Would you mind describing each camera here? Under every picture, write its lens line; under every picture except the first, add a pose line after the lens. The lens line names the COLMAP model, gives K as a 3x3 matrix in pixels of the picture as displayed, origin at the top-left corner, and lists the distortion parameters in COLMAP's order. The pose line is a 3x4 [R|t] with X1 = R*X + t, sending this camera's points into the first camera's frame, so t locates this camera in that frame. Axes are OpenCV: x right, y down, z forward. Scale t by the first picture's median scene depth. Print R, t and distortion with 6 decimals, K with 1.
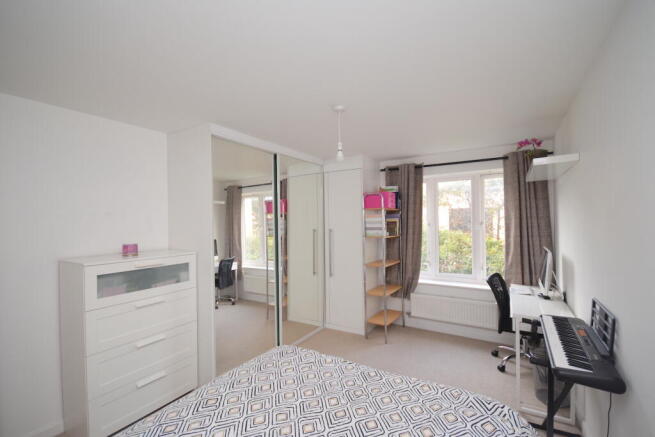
lens RADIAL K [[285.5, 0, 327.5], [0, 285.5, 218.5], [0, 0, 1]] dist [0.012892, -0.011907]
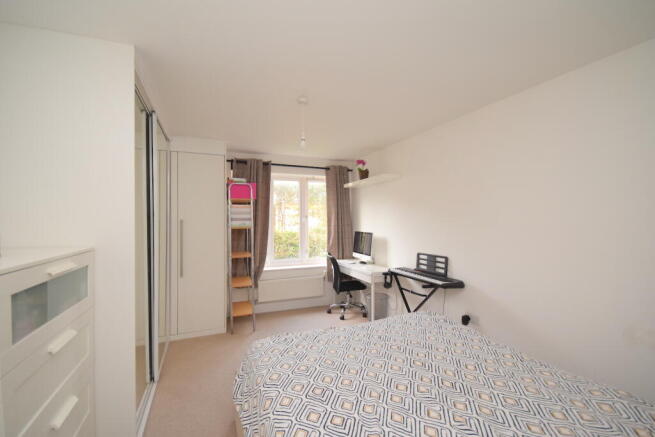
lens RADIAL K [[285.5, 0, 327.5], [0, 285.5, 218.5], [0, 0, 1]] dist [0.012892, -0.011907]
pose [[0.600729, 0.015282, 0.799306, -0.434690], [-0.012388, 0.999875, -0.009806, 0.037680], [-0.799357, -0.004011, 0.600844, 0.164428]]
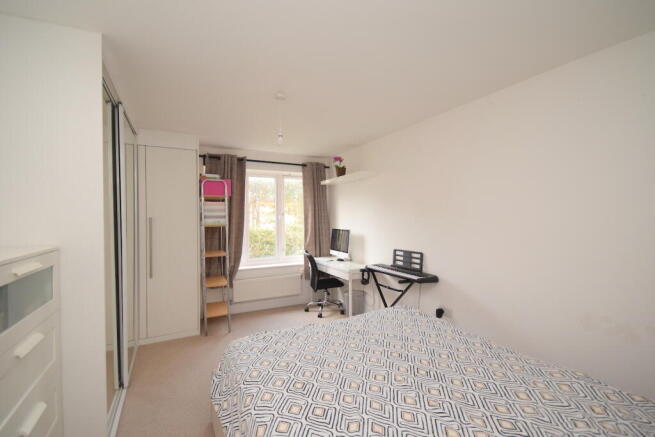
lens RADIAL K [[292.0, 0, 326.4], [0, 292.0, 217.9], [0, 0, 1]] dist [0.003393, 0.000136]
pose [[0.535736, 0.008157, 0.844346, -0.448243], [-0.007897, 0.999958, -0.004650, 0.039148], [-0.844348, -0.004177, 0.535778, 0.160717]]
